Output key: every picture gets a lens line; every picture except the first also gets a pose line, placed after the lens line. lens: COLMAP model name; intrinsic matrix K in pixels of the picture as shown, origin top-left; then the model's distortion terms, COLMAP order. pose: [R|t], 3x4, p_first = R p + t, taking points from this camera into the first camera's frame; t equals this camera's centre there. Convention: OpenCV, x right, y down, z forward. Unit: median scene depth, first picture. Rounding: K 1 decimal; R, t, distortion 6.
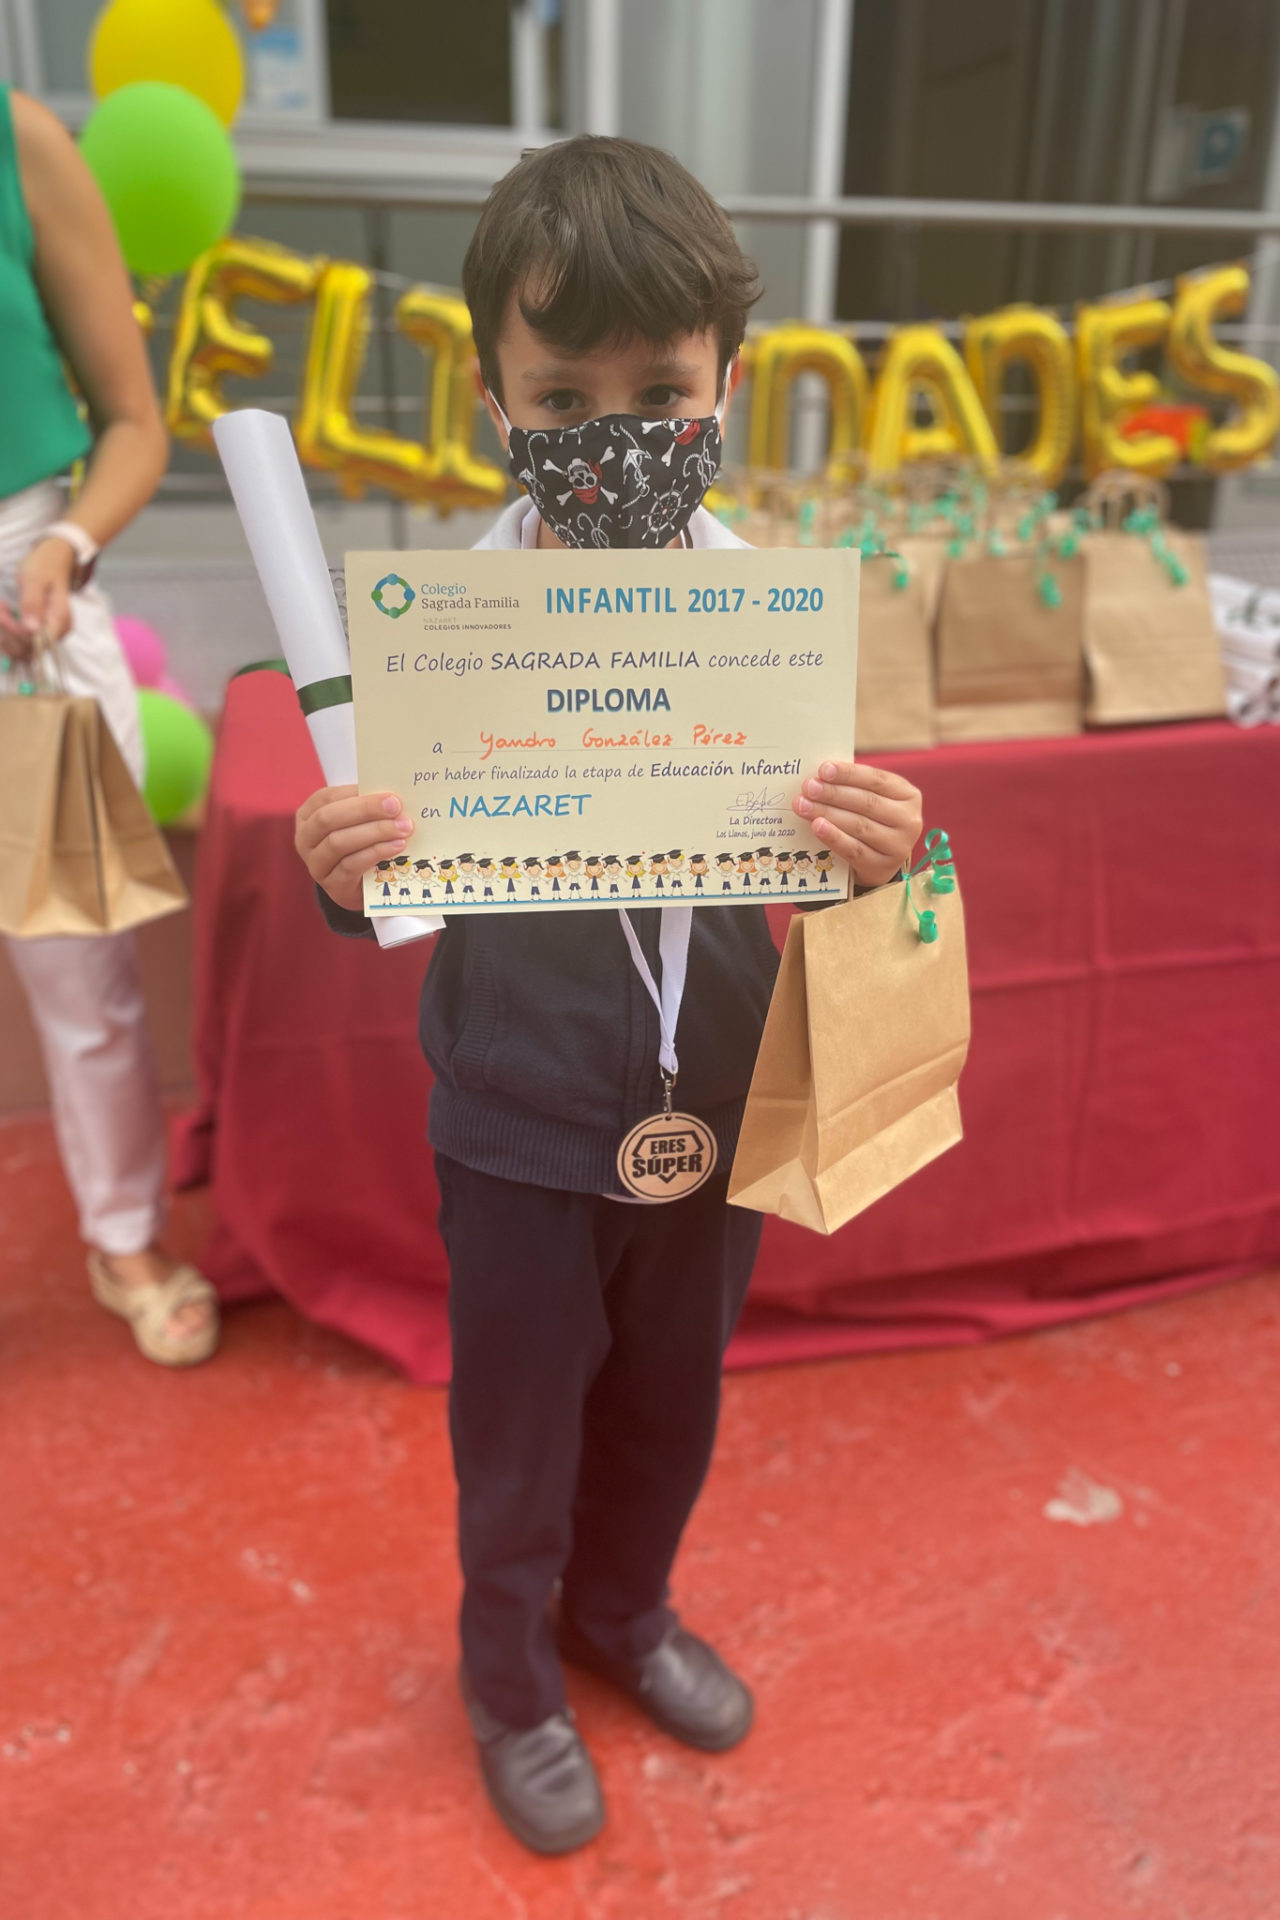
lens RADIAL K [[1444.2, 0, 637.5], [0, 1444.2, 958.3], [0, 0, 1]] dist [0.079166, -0.108402]
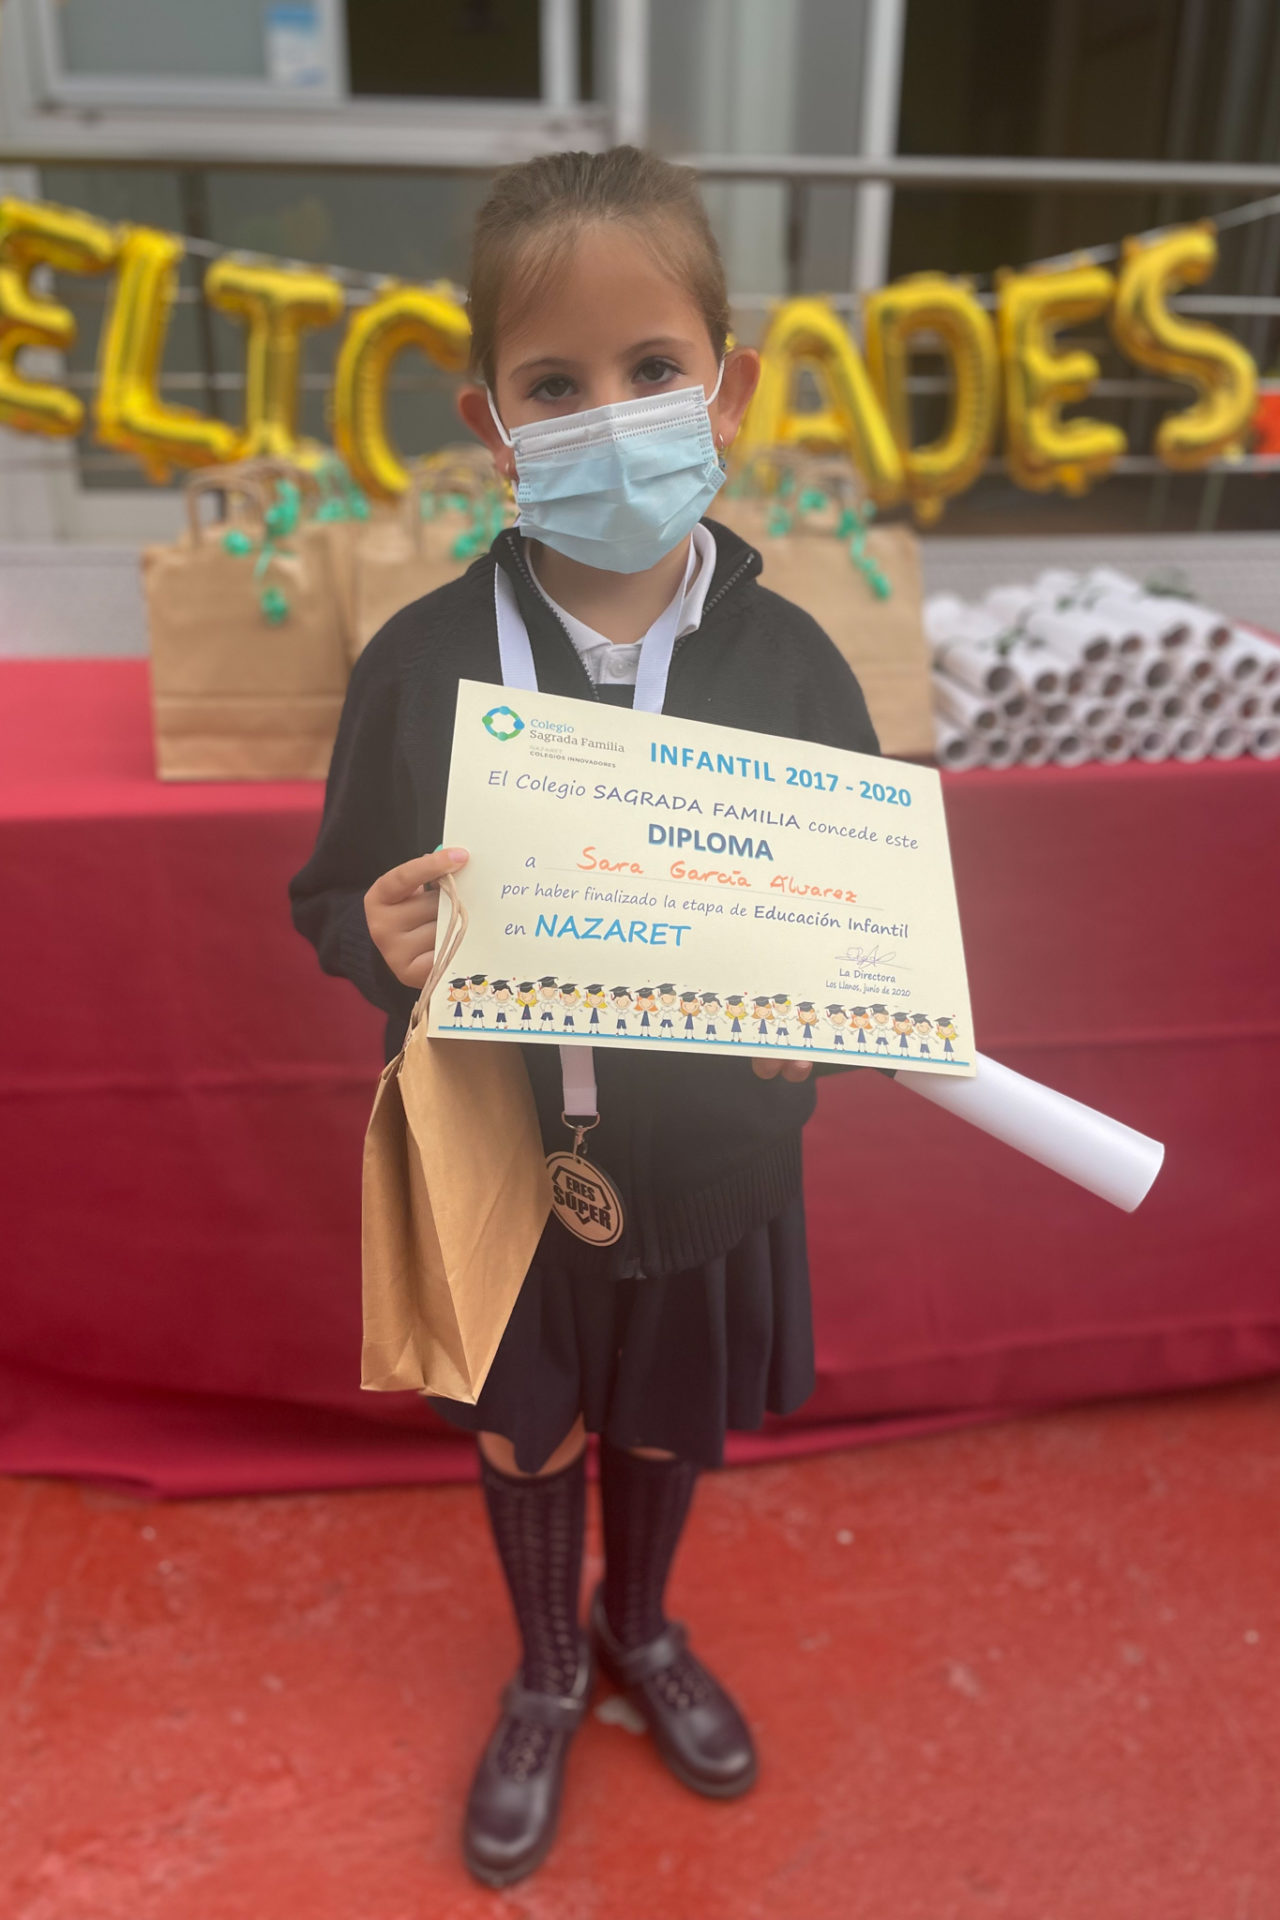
lens RADIAL K [[1444.2, 0, 649.1], [0, 1444.2, 950.8], [0, 0, 1]] dist [0.079166, -0.108402]
pose [[0.989855, 0.053795, -0.131505, 0.264525], [-0.053895, 0.998543, 0.002802, -0.037054], [0.131464, 0.004314, 0.991312, 0.121334]]
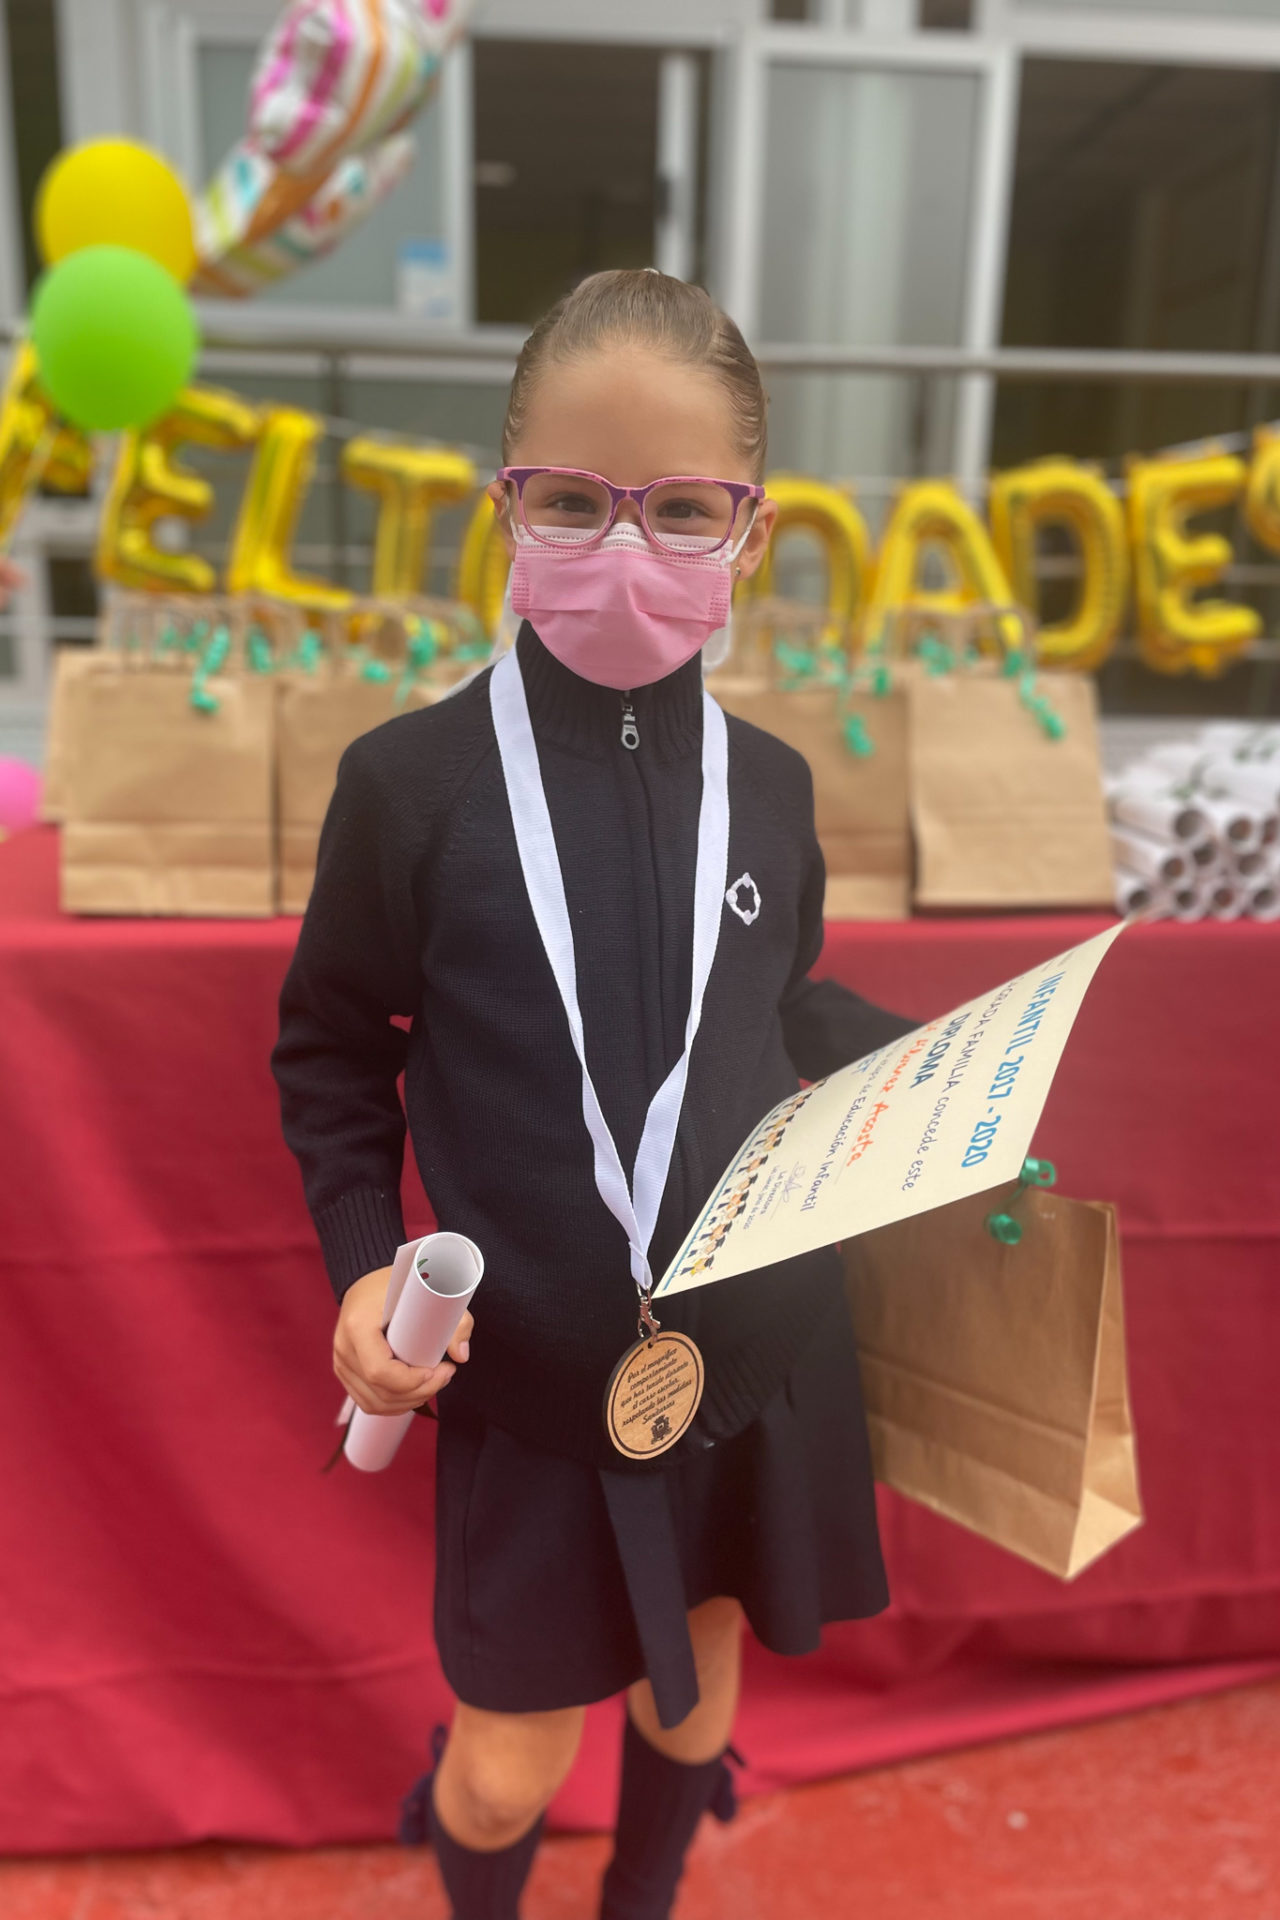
lens RADIAL K [[1444.2, 0, 650.8], [0, 1444.2, 953.1], [0, 0, 1]] dist [0.079166, -0.108402]
pose [[0.981358, 0.057274, -0.183458, 0.227448], [-0.083410, 0.986903, -0.138075, -0.013812], [0.173147, 0.150803, 0.973282, 0.168376]]
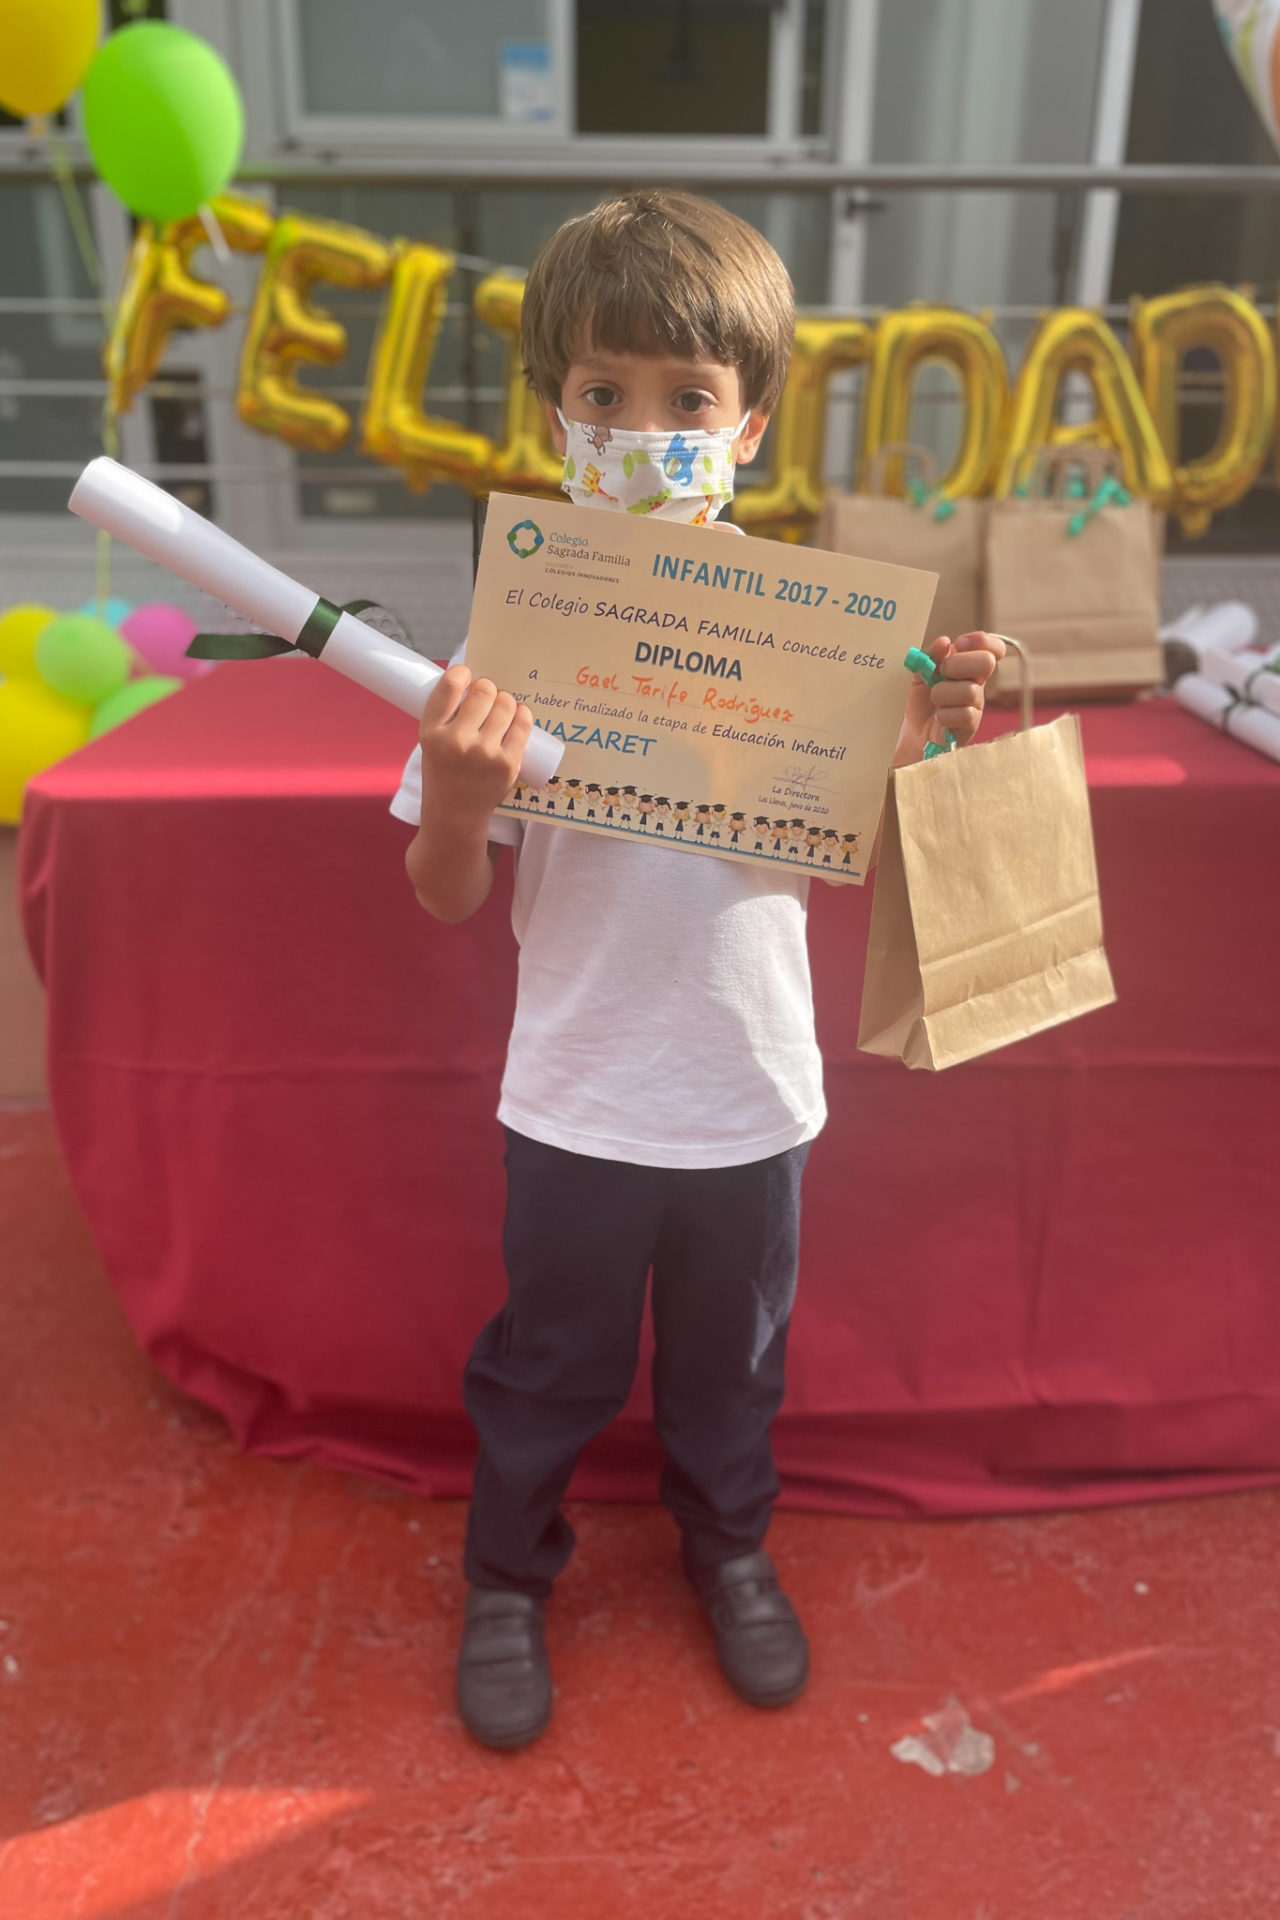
lens RADIAL K [[1444.2, 0, 642.3], [0, 1444.2, 951.0], [0, 0, 1]] dist [0.079166, -0.108402]
pose [[0.969436, 0.084180, -0.230451, 0.197718], [-0.090896, 0.995685, -0.018665, -0.013783], [0.227885, 0.039042, 0.972905, 0.126702]]
